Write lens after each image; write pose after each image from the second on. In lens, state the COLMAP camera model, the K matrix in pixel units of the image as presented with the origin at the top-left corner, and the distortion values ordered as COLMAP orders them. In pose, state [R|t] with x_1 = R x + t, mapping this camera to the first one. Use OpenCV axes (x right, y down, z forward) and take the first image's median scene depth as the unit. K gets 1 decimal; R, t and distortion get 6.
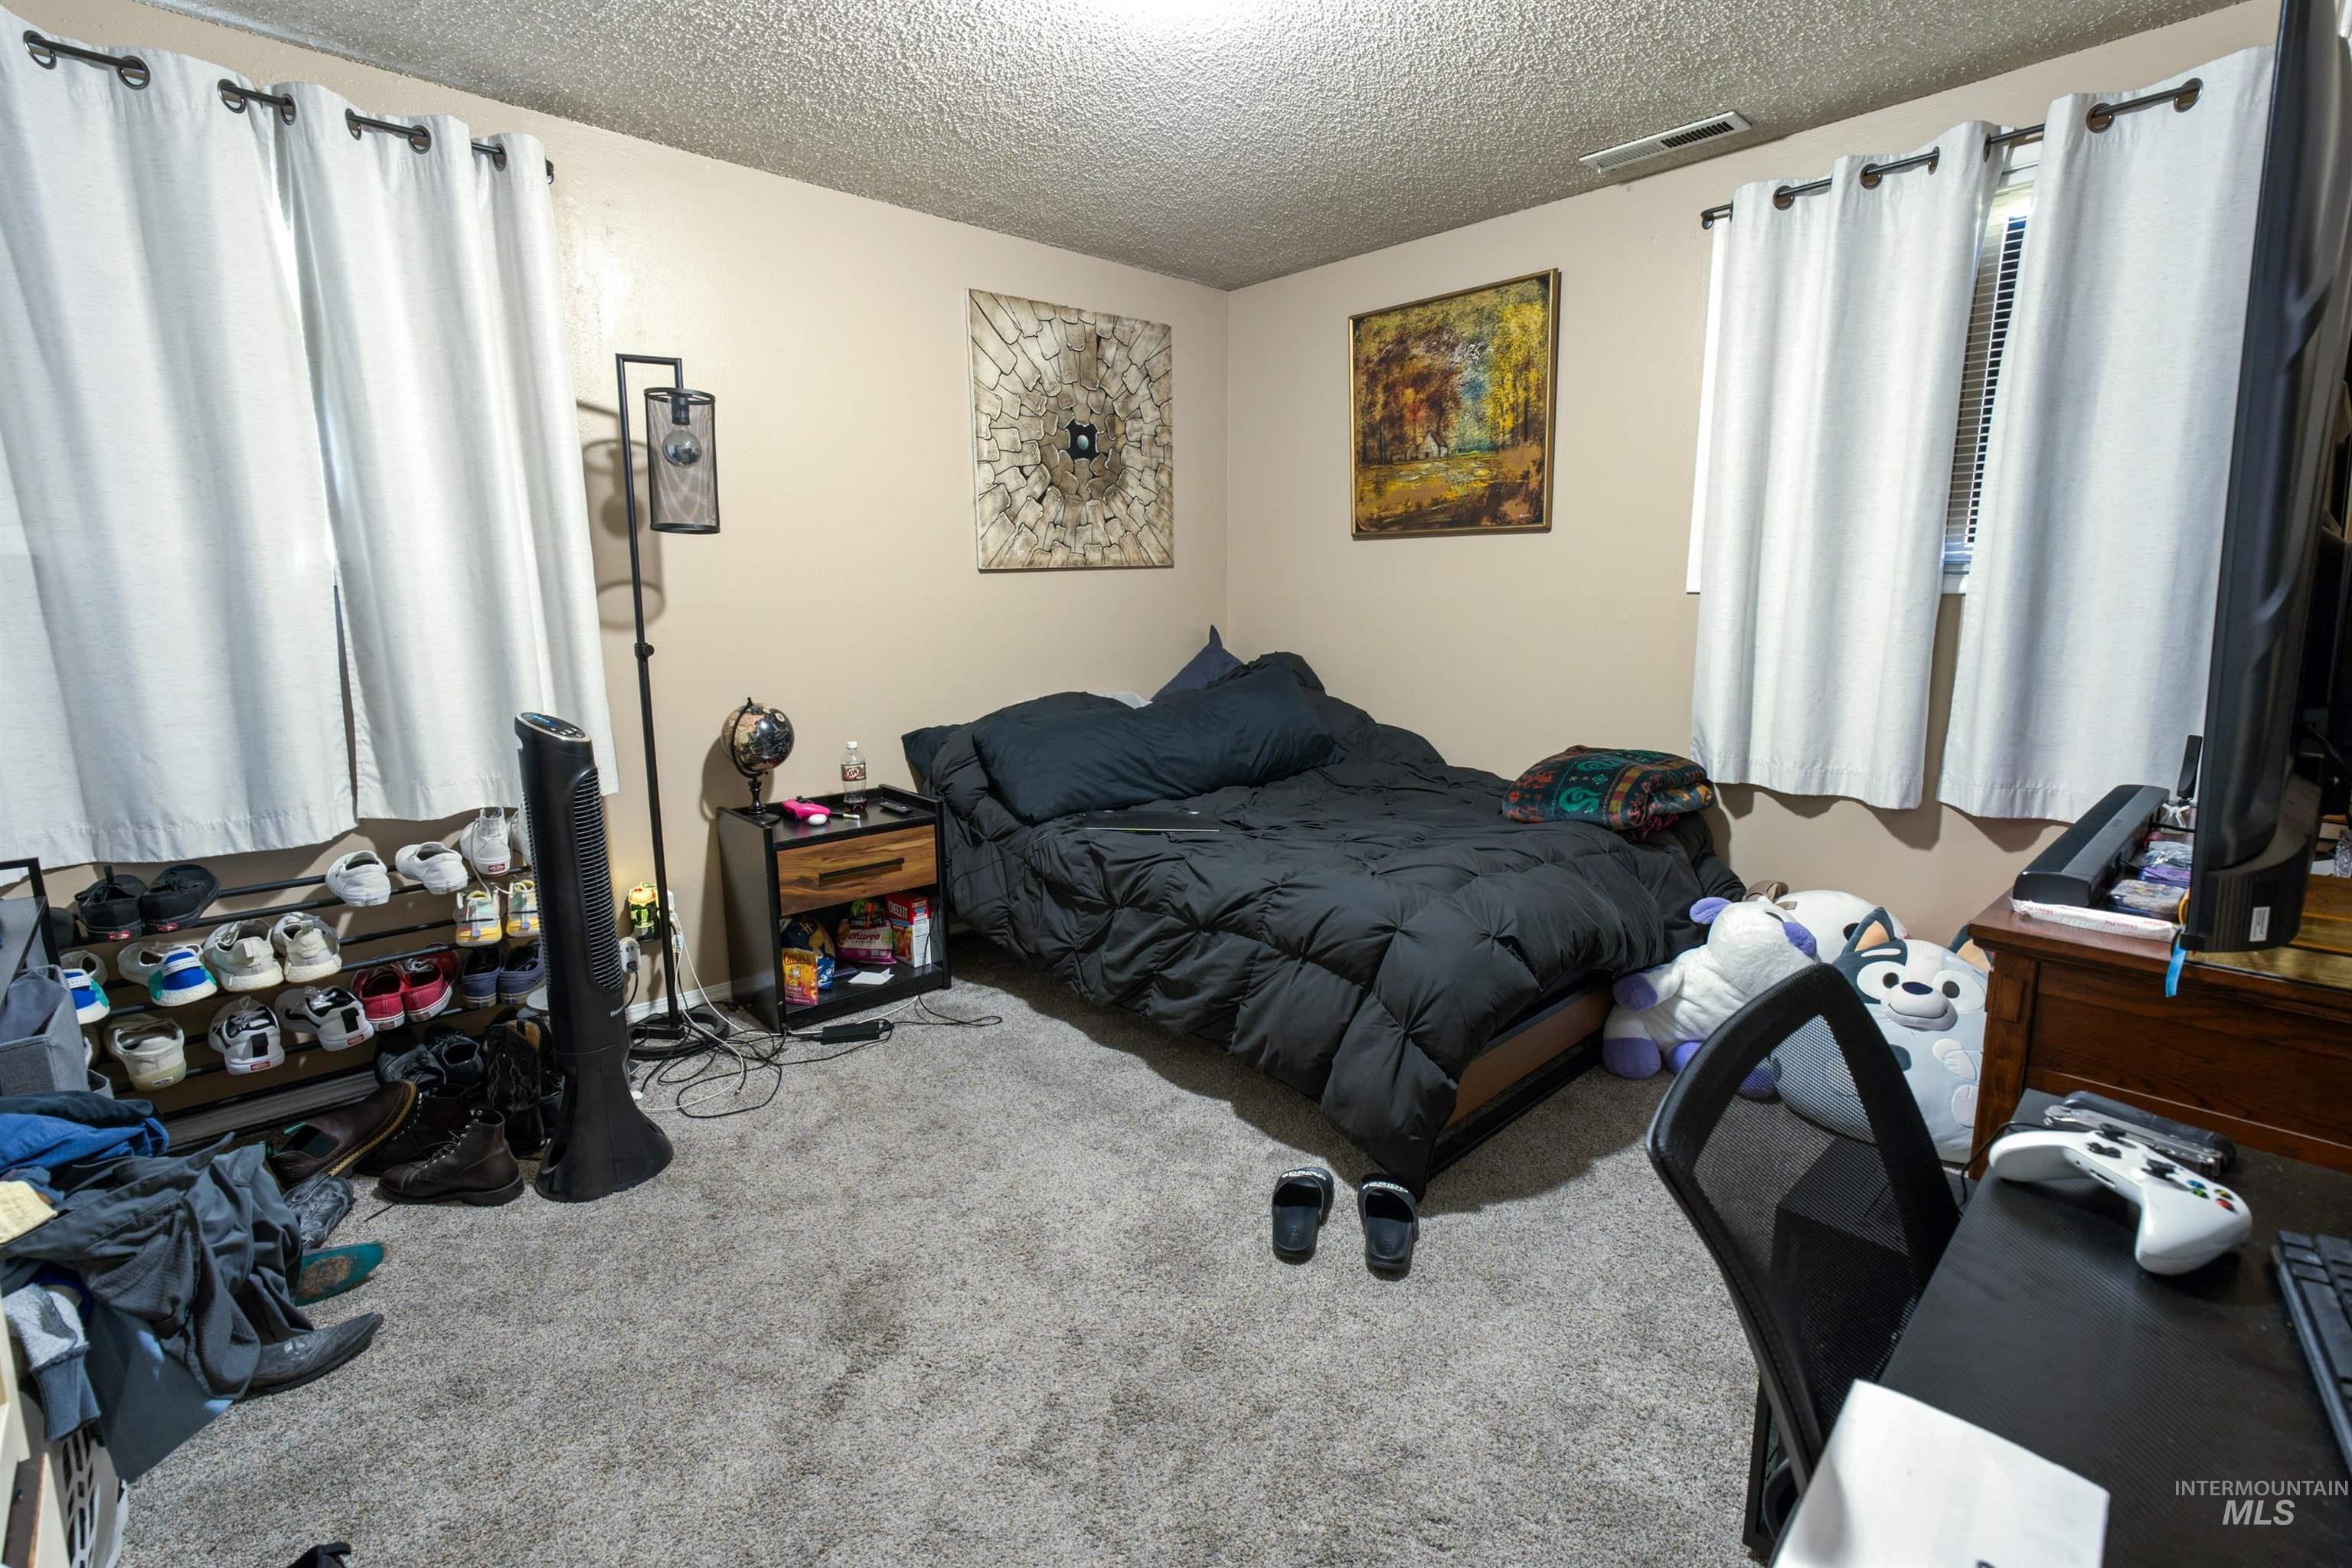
lens RADIAL K [[1062.6, 0, 1167.6], [0, 1062.6, 771.3], [0, 0, 1]] dist [-0.019799, 0.017618]
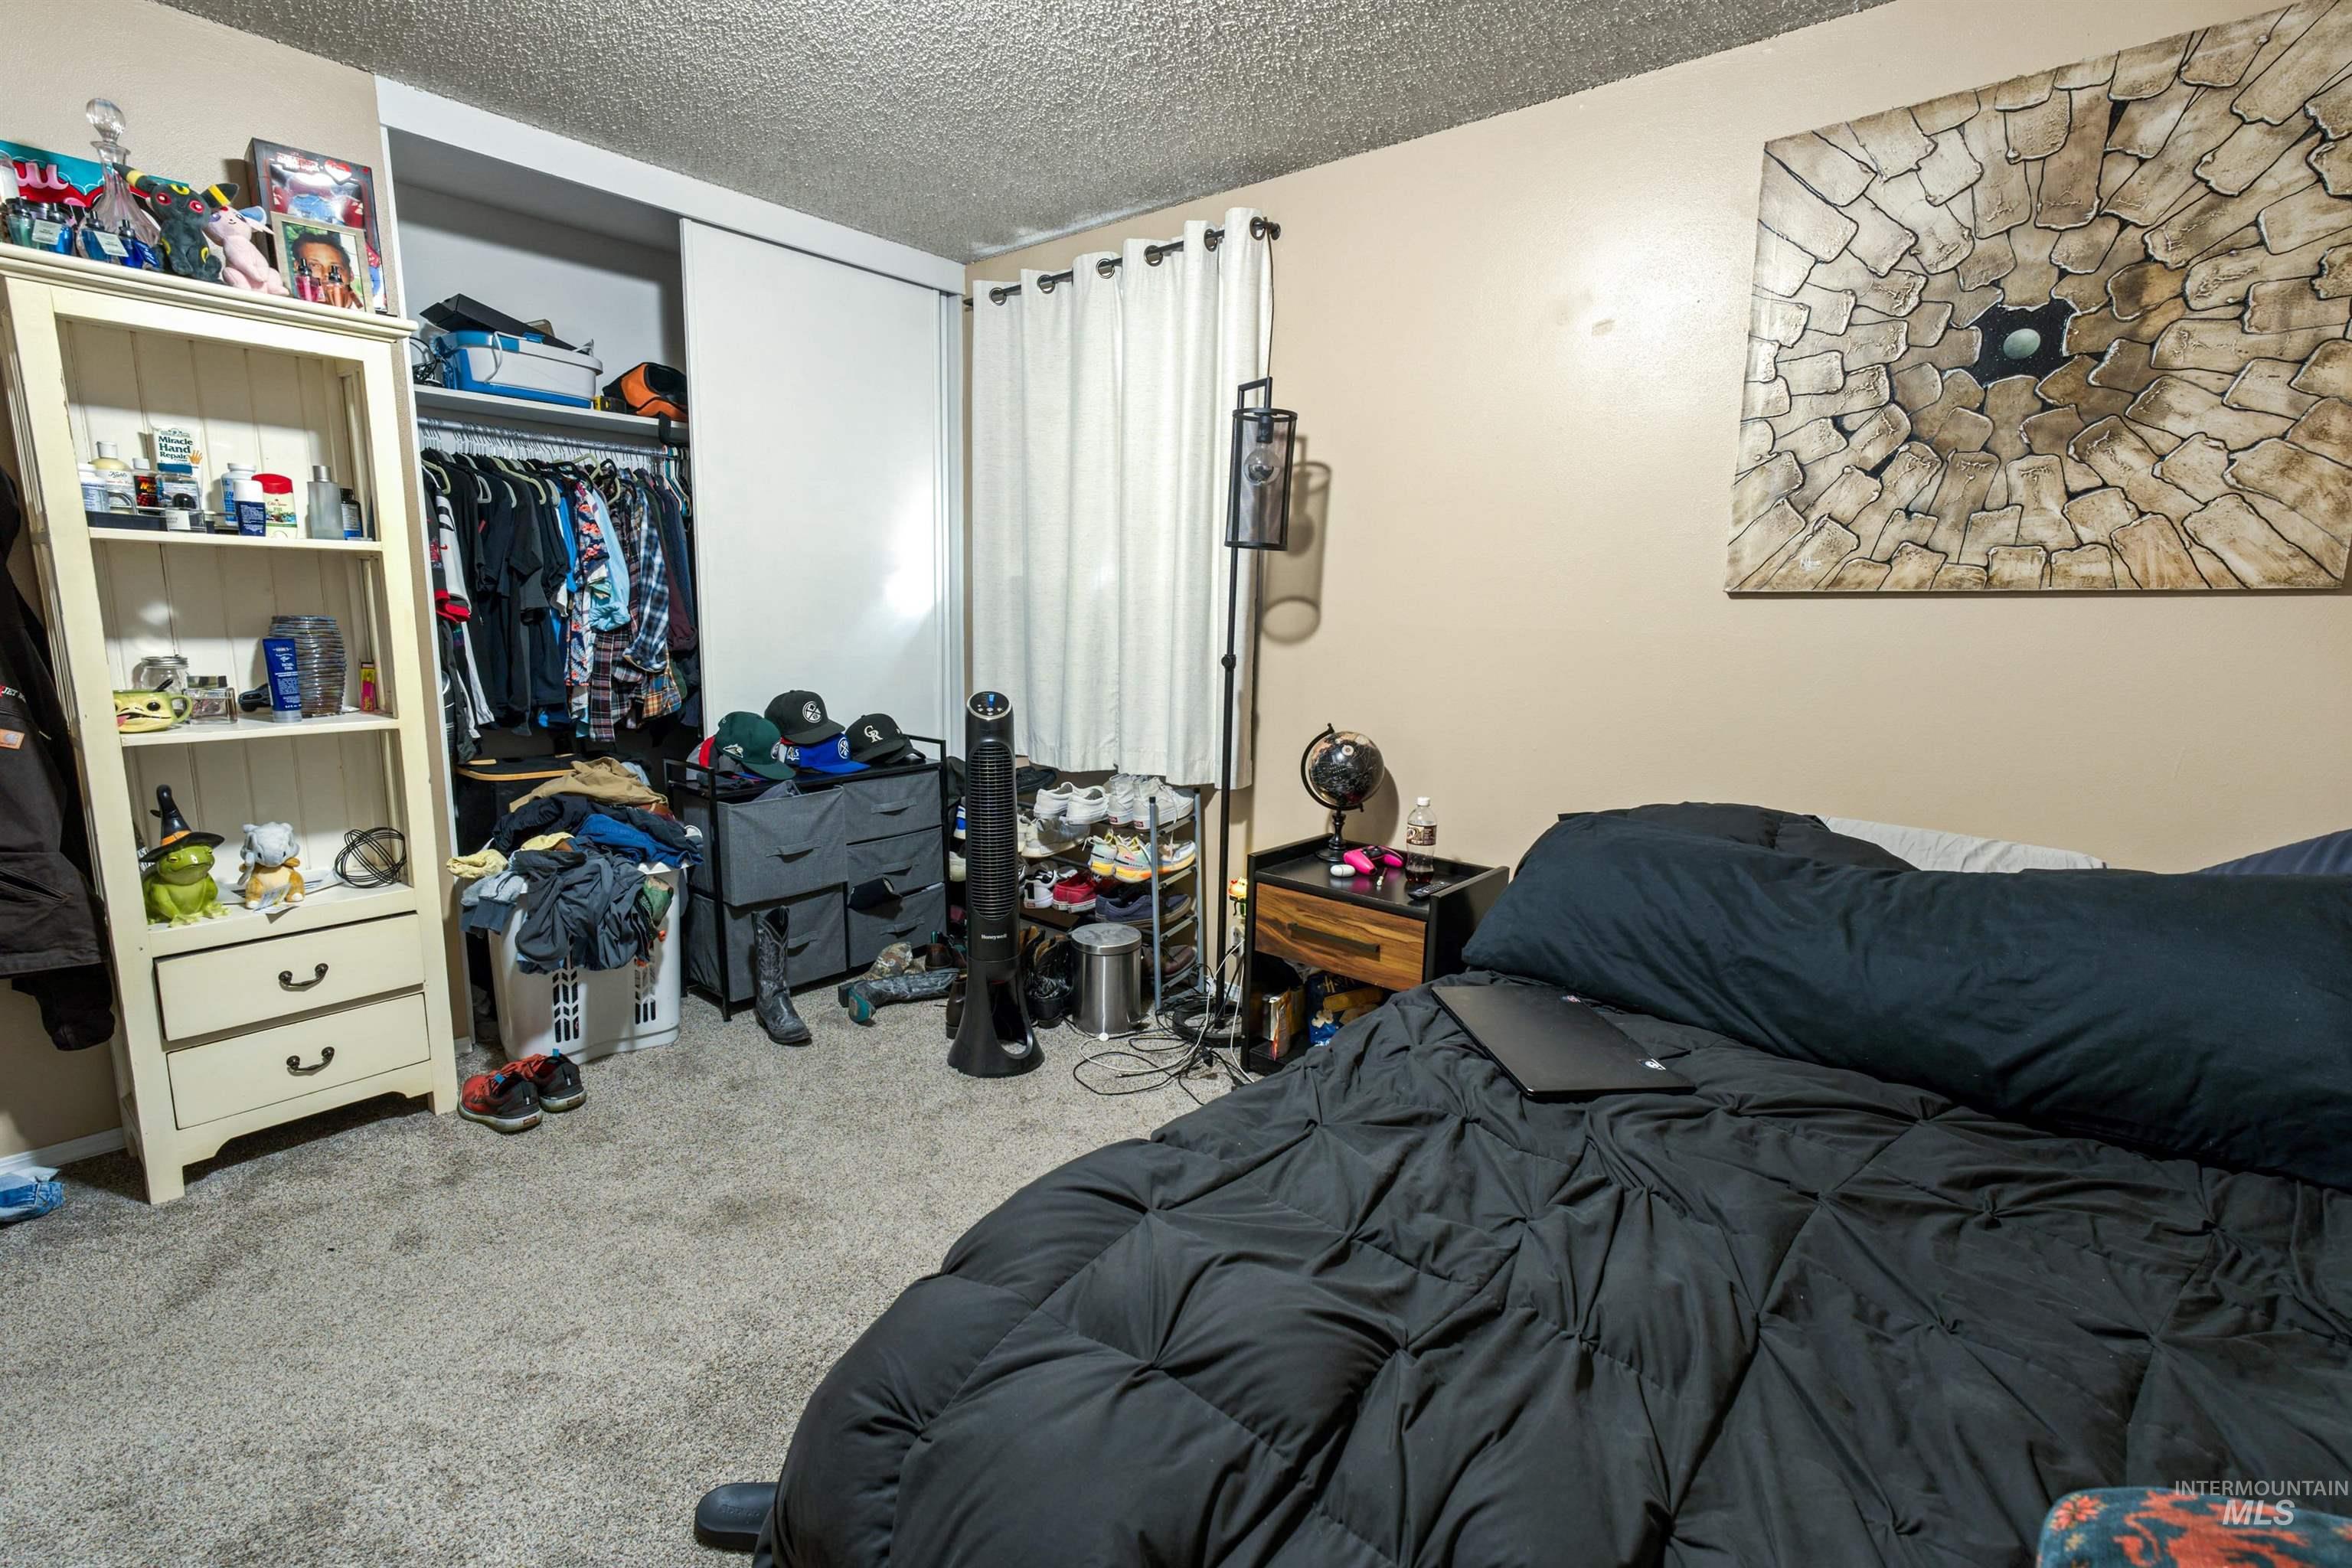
lens RADIAL K [[1062.6, 0, 1167.6], [0, 1062.6, 771.3], [0, 0, 1]] dist [-0.019799, 0.017618]
pose [[0.118714, 0.172487, -0.977832, 0.407777], [-0.196937, 0.969322, 0.147076, -0.110299], [0.973202, 0.175111, 0.149042, 0.580757]]
